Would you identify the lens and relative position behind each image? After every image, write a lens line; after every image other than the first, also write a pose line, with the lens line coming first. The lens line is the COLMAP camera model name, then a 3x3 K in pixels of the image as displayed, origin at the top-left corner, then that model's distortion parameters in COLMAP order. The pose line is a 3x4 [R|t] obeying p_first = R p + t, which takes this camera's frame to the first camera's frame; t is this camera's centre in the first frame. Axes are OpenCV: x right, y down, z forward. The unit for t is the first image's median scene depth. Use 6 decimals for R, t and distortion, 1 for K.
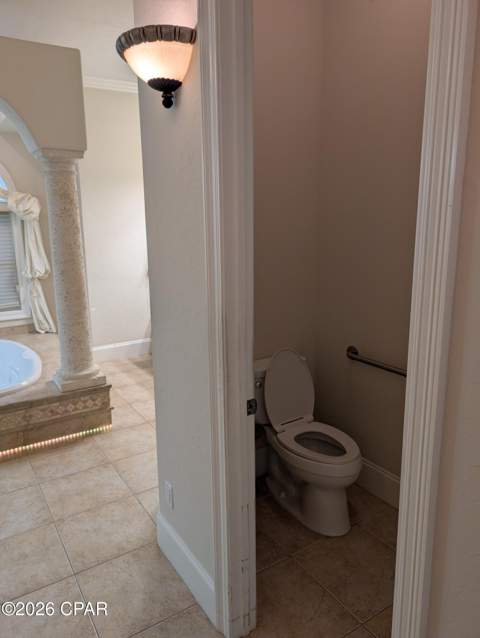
lens RADIAL K [[476.9, 0, 240.0], [0, 476.9, 319.0], [0, 0, 1]] dist [-0.006828, 0.004191]
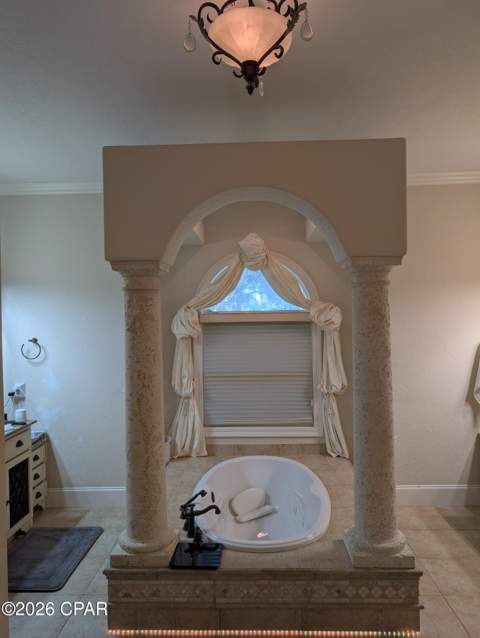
lens RADIAL K [[476.9, 0, 240.0], [0, 476.9, 319.0], [0, 0, 1]] dist [-0.006828, 0.004191]
pose [[0.829586, -0.003287, -0.558370, -0.092516], [-0.107441, 0.980357, -0.165399, -0.075740], [0.547945, 0.197205, 0.812937, 0.195582]]
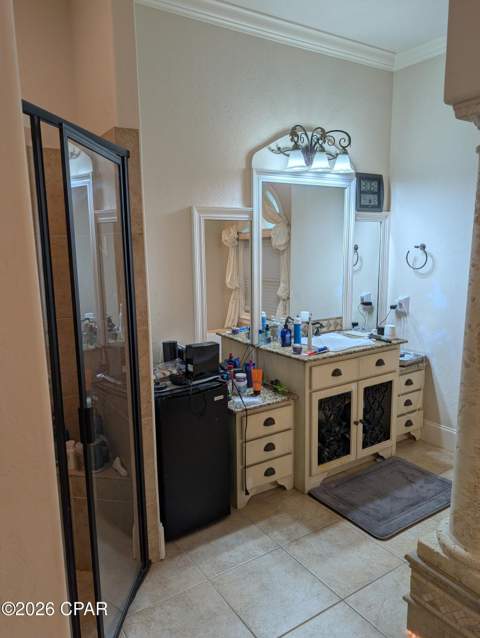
lens RADIAL K [[453.3, 0, 240.0], [0, 453.3, 319.0], [0, 0, 1]] dist [-0.003221, -0.003265]
pose [[0.003357, 0.171540, -0.985171, -0.205720], [-0.199701, 0.965447, 0.167425, -0.097895], [0.979851, 0.196178, 0.037498, 0.464338]]
